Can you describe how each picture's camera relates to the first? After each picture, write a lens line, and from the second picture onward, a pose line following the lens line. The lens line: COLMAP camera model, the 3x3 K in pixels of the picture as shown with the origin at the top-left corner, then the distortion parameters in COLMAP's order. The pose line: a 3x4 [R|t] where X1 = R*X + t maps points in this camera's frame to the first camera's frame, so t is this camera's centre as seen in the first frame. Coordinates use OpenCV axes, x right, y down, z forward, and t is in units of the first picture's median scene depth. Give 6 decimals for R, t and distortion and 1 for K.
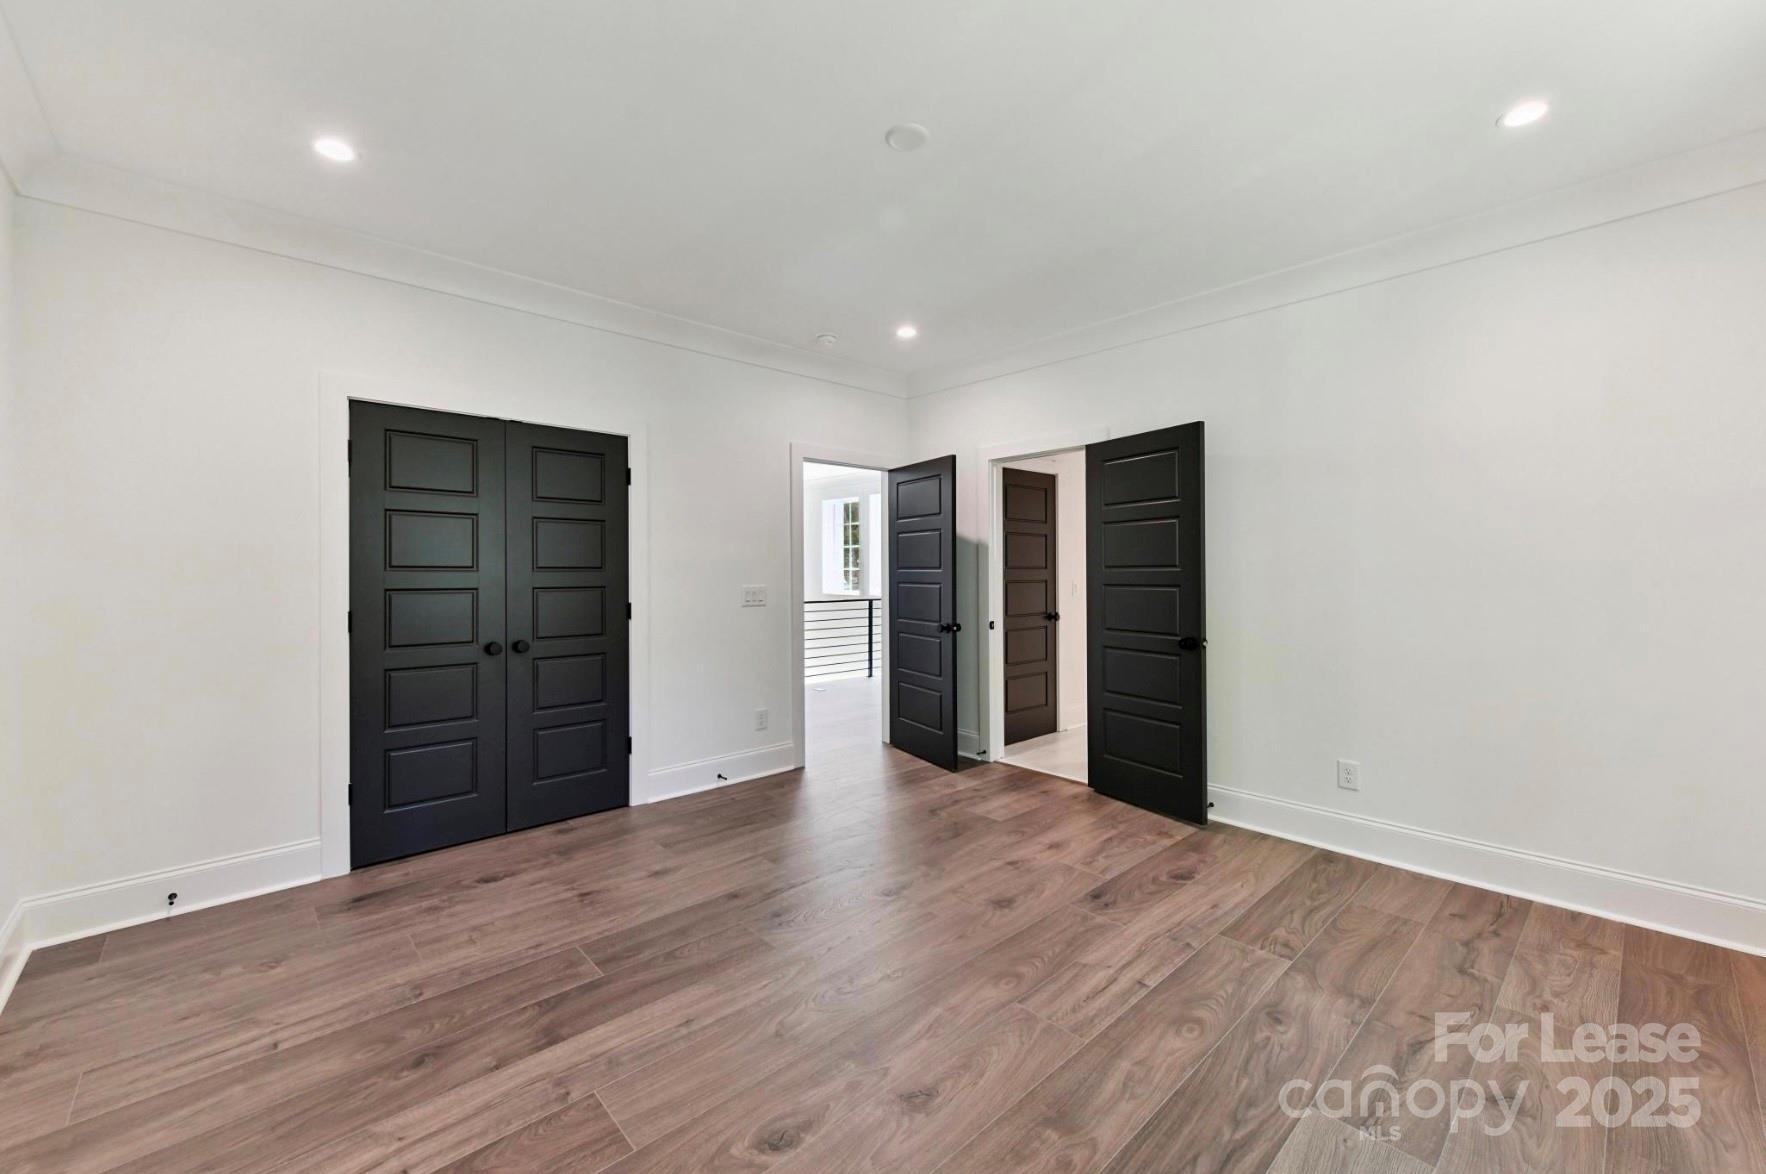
lens RADIAL K [[705.3, 0, 880.0], [0, 705.3, 574.4], [0, 0, 1]] dist [0.003342, 0.000116]
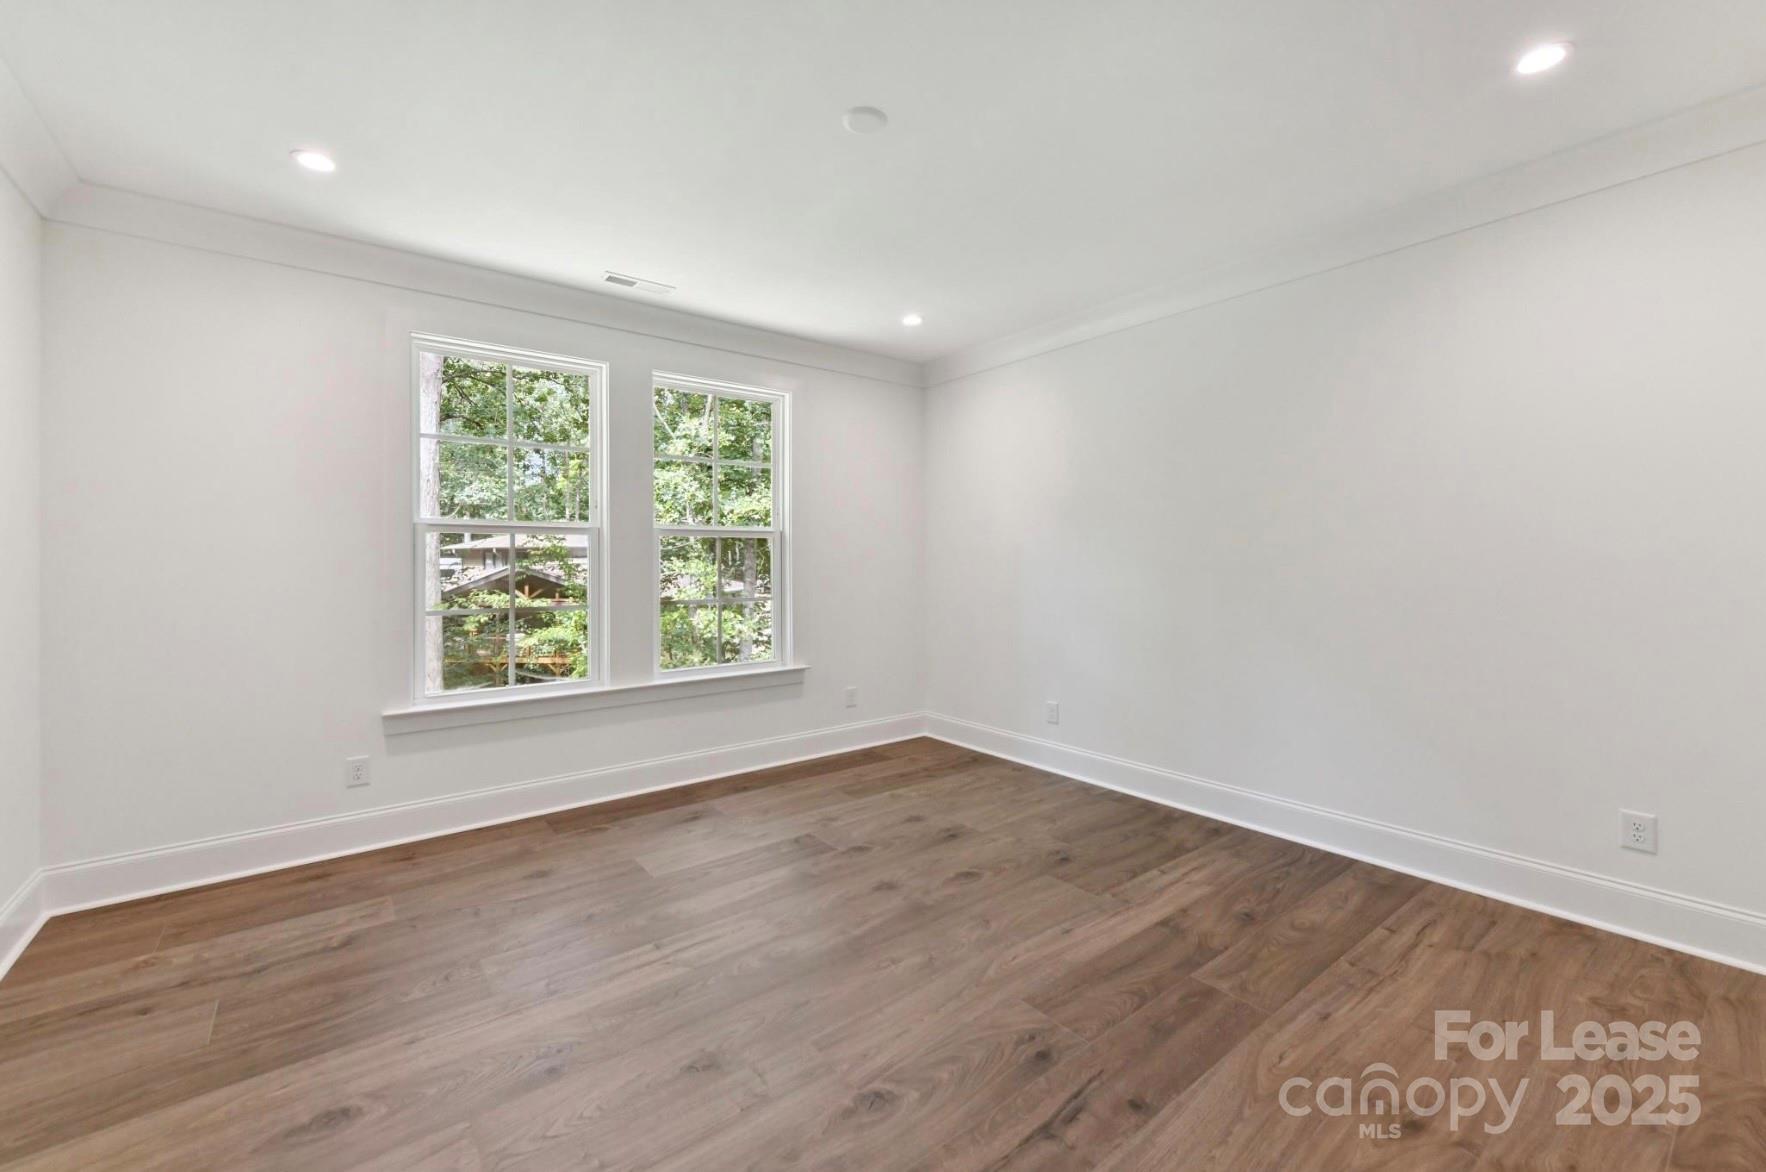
lens RADIAL K [[705.3, 0, 882.4], [0, 705.3, 574.1], [0, 0, 1]] dist [0.003342, 0.000116]
pose [[-0.996550, 0.008062, 0.082597, -0.058947], [0.010172, 0.999632, 0.025155, -0.005026], [-0.082364, 0.025908, -0.996266, 1.992166]]
